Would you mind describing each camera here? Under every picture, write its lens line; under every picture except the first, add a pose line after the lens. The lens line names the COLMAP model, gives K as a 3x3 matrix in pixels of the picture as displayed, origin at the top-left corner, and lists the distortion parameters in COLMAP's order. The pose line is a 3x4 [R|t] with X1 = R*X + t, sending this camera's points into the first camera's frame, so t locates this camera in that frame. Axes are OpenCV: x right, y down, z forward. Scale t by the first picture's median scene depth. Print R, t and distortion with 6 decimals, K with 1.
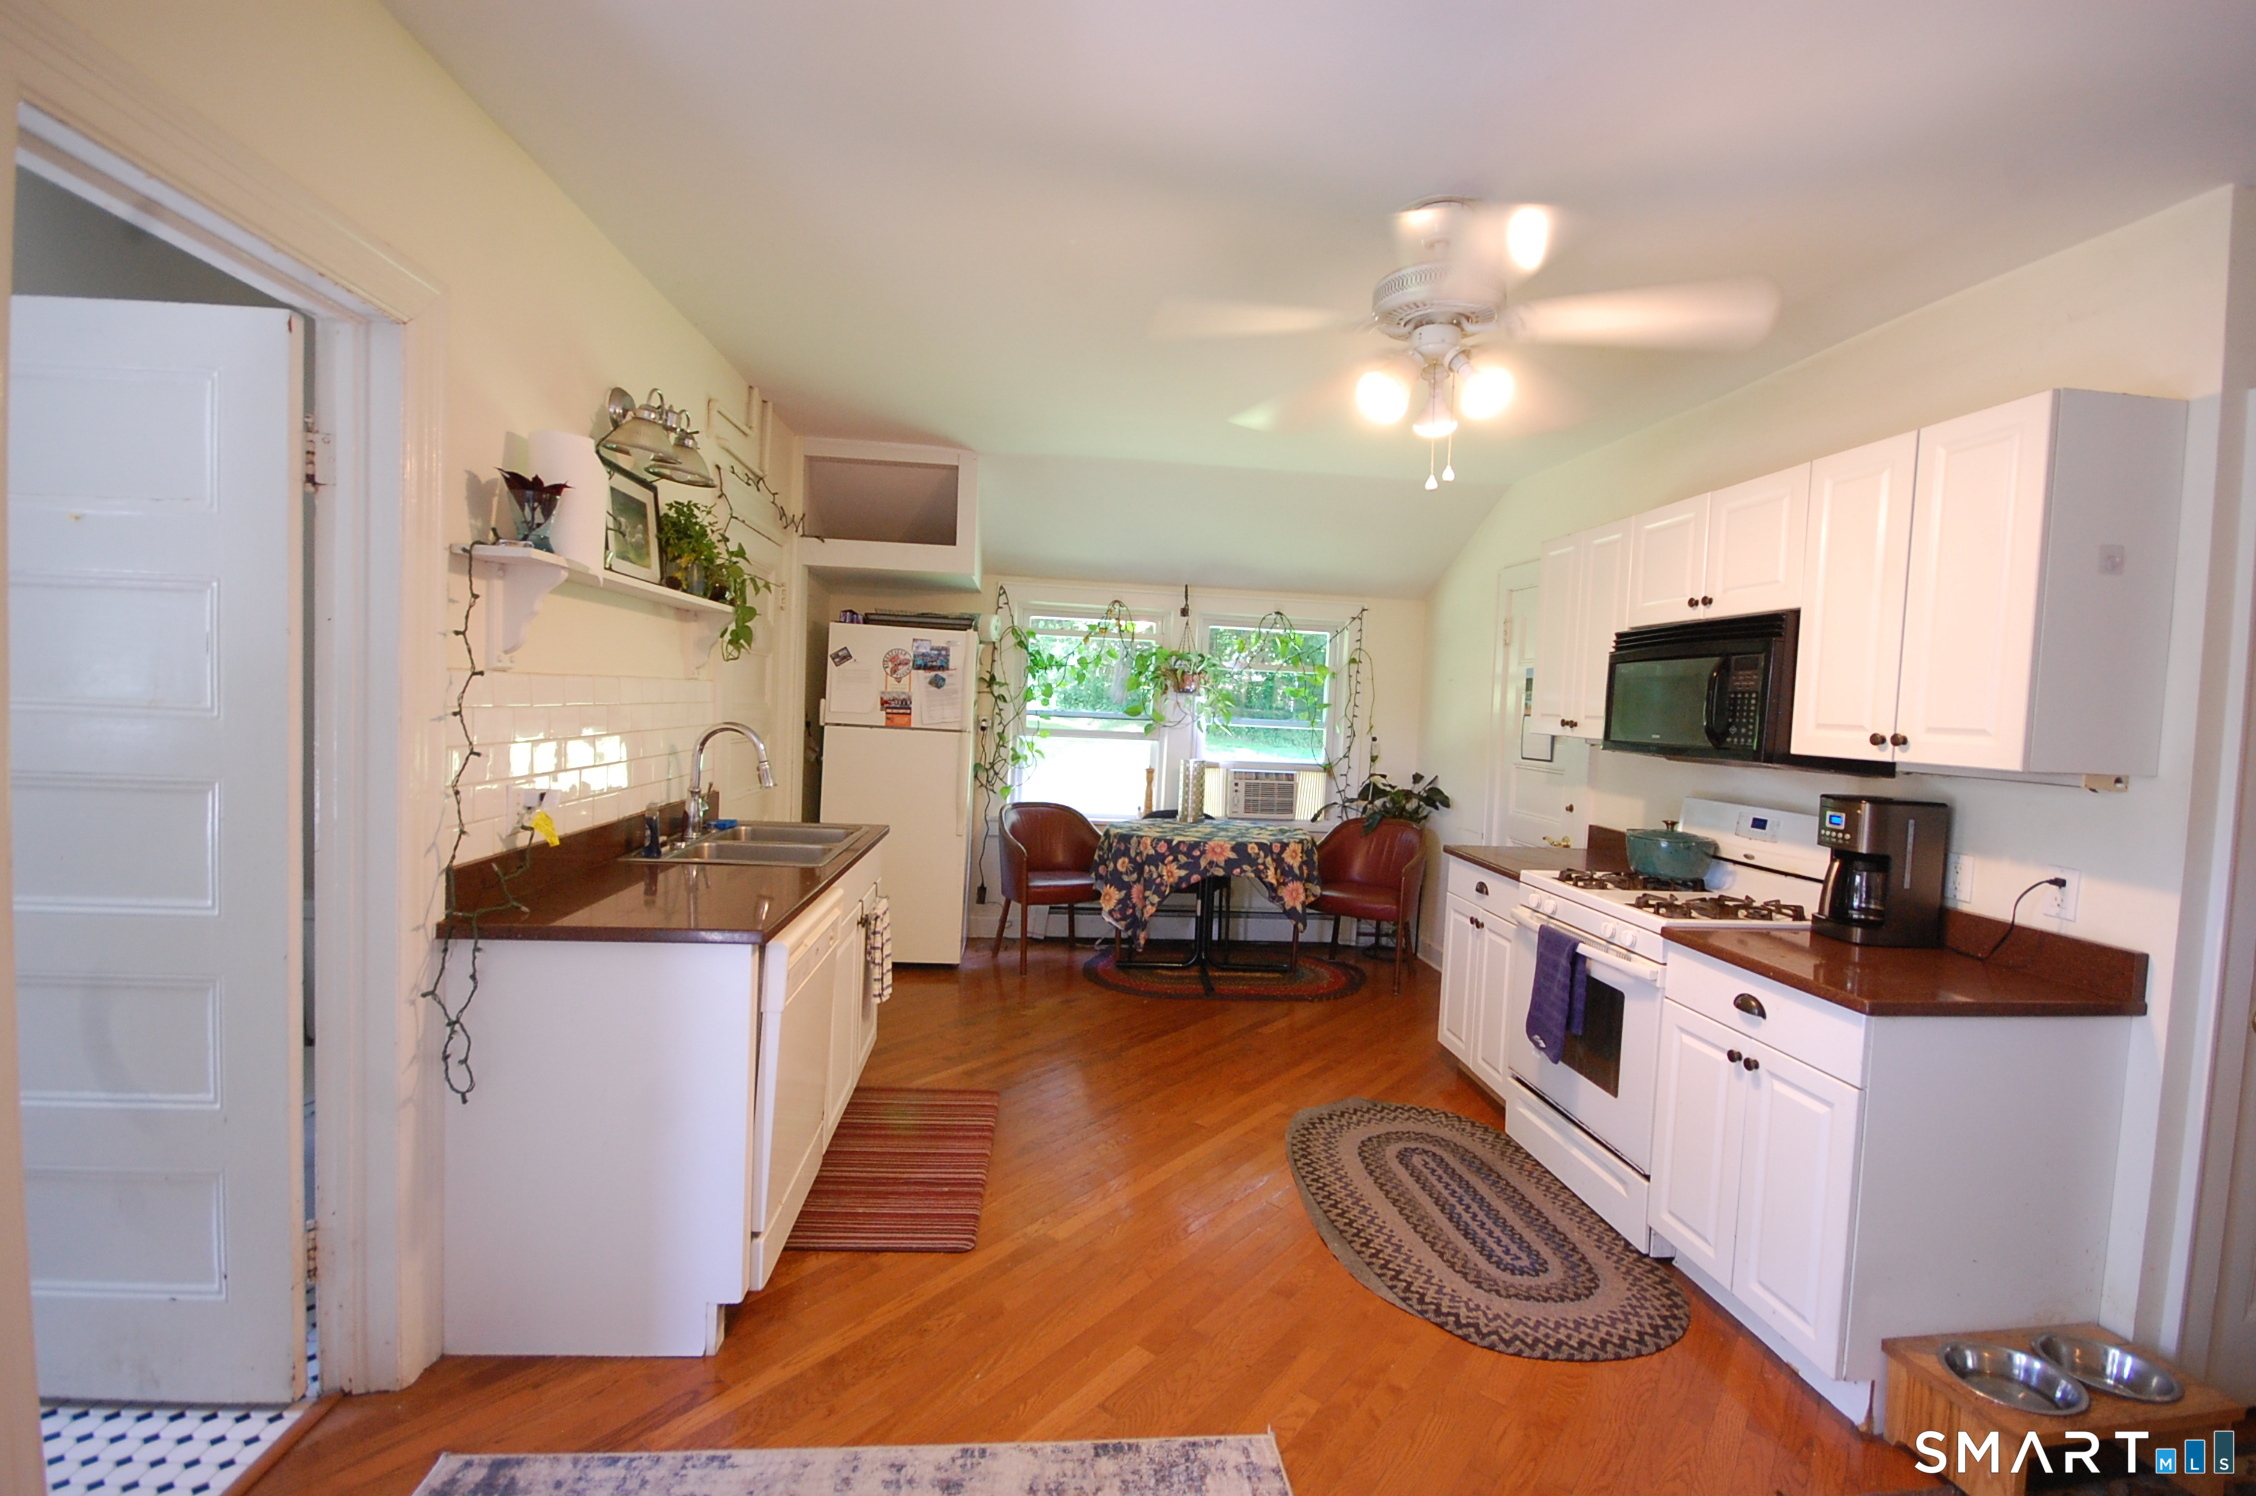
lens RADIAL K [[985.6, 0, 1136.5], [0, 985.6, 744.1], [0, 0, 1]] dist [-0.013548, 0.000899]
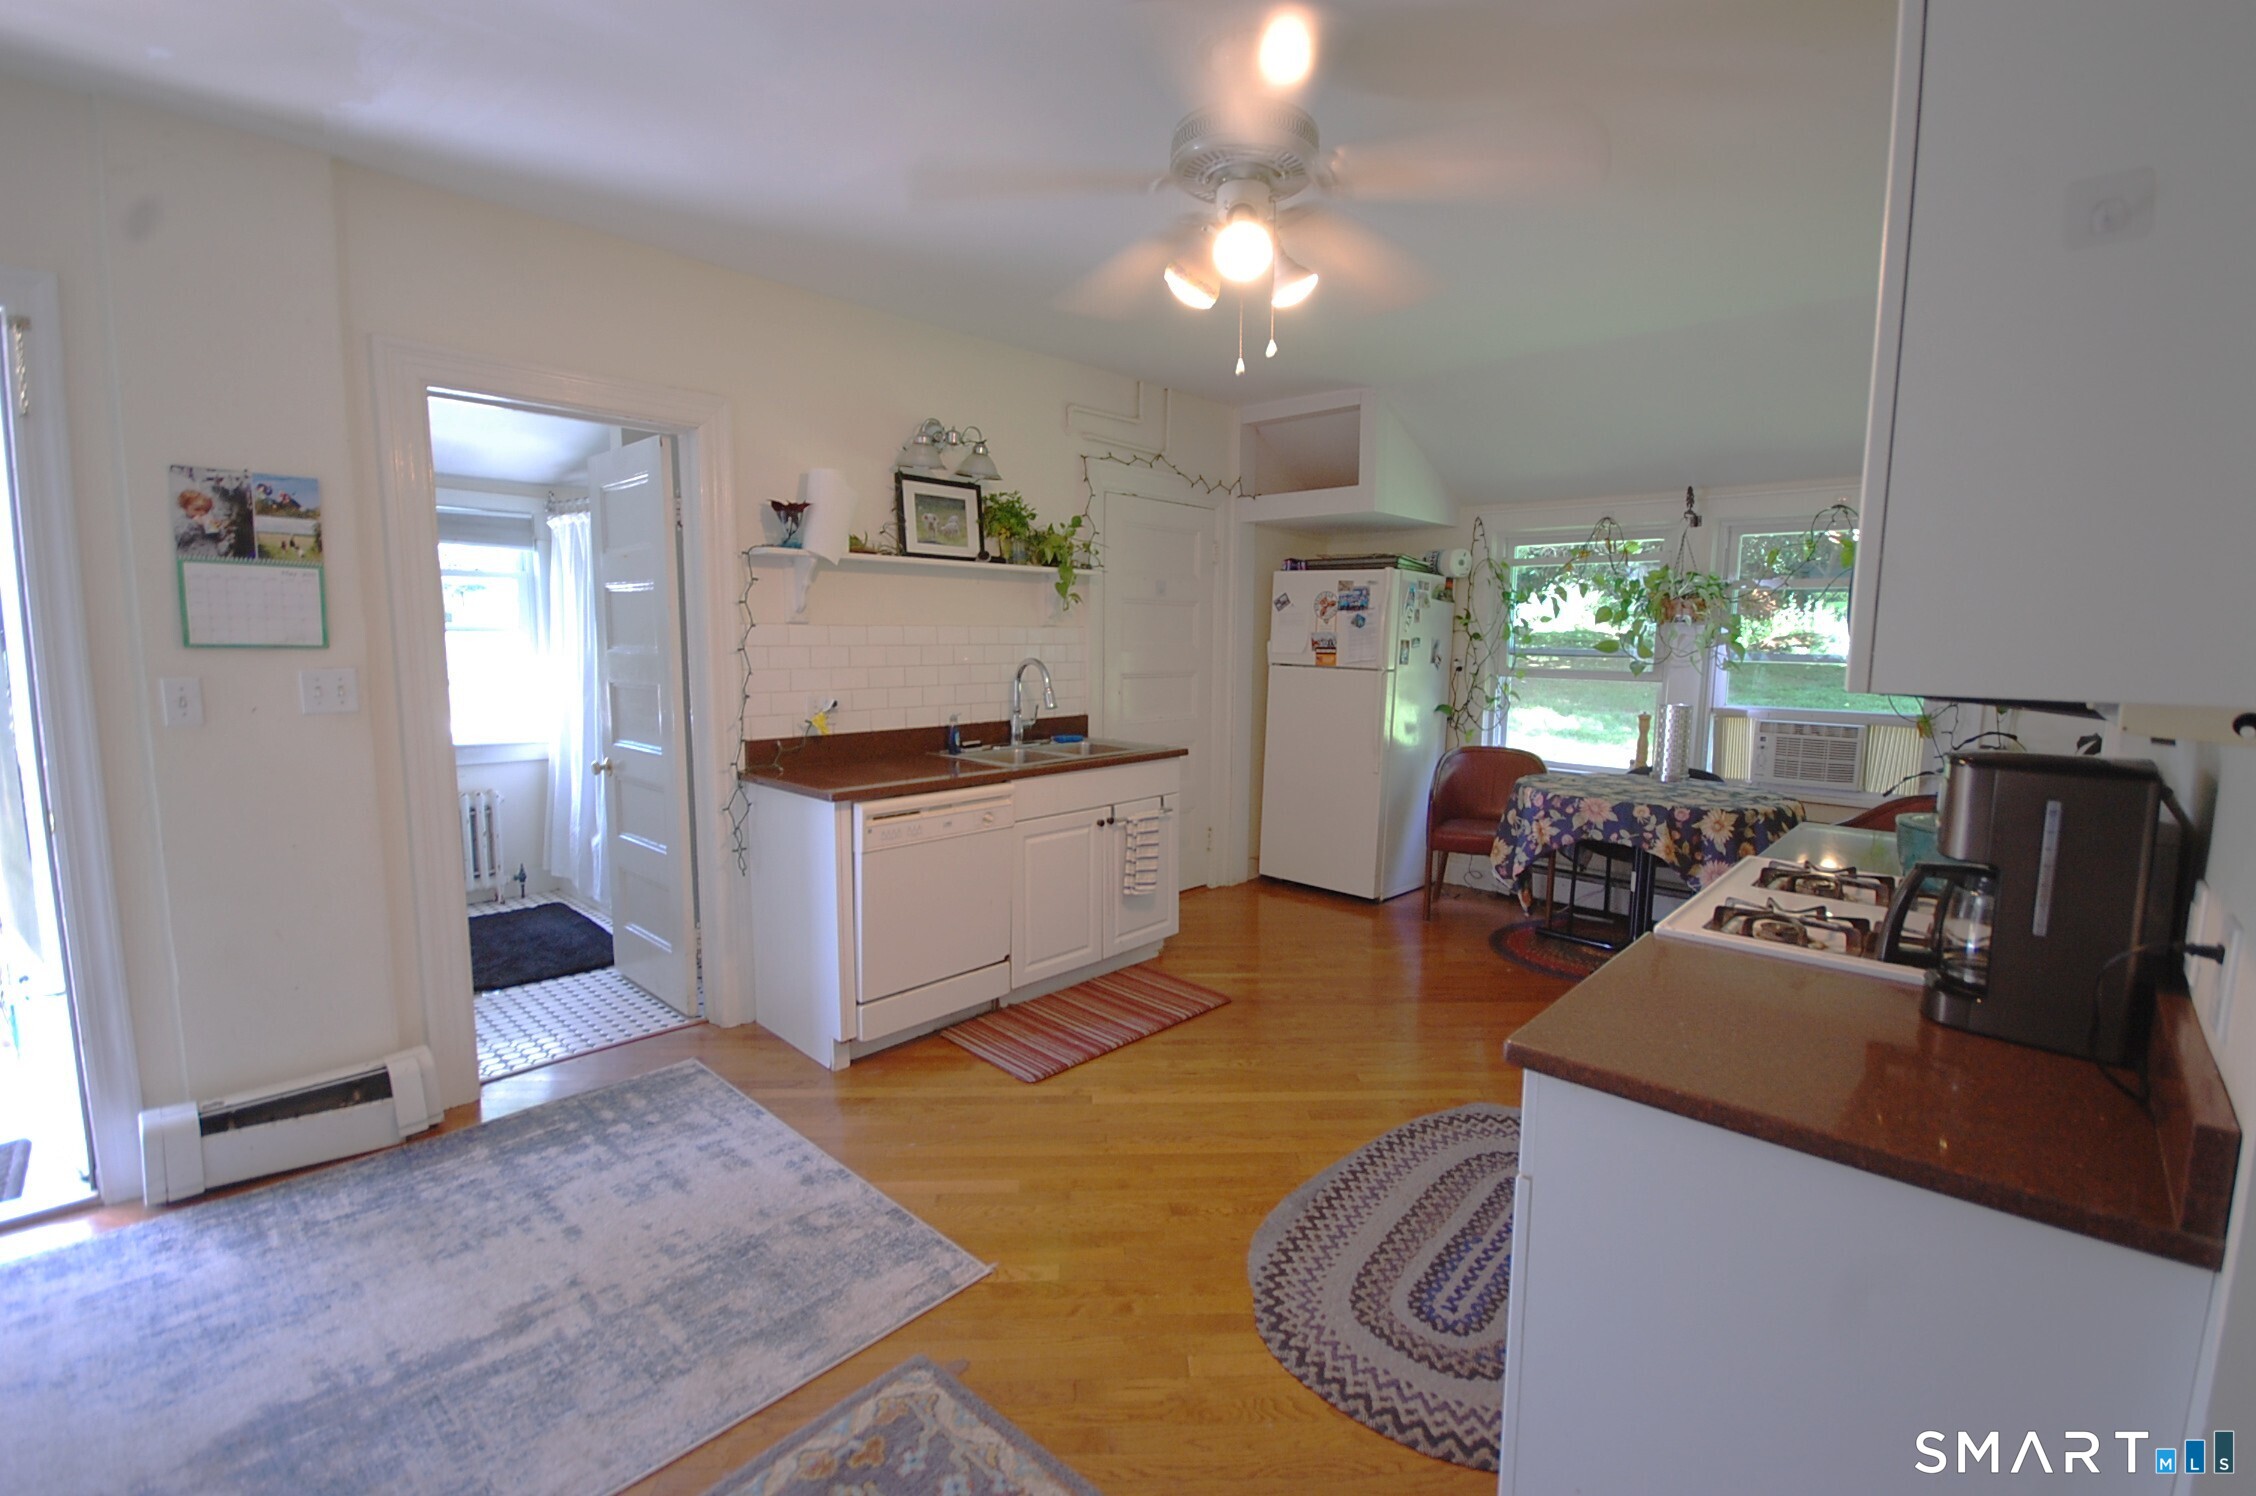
lens RADIAL K [[985.6, 0, 1140.9], [0, 985.6, 746.8], [0, 0, 1]] dist [-0.013548, 0.000899]
pose [[0.657846, 0.049491, -0.751525, 0.448604], [-0.012946, 0.998434, 0.054419, 0.014680], [0.753041, -0.026070, 0.657456, 0.165504]]
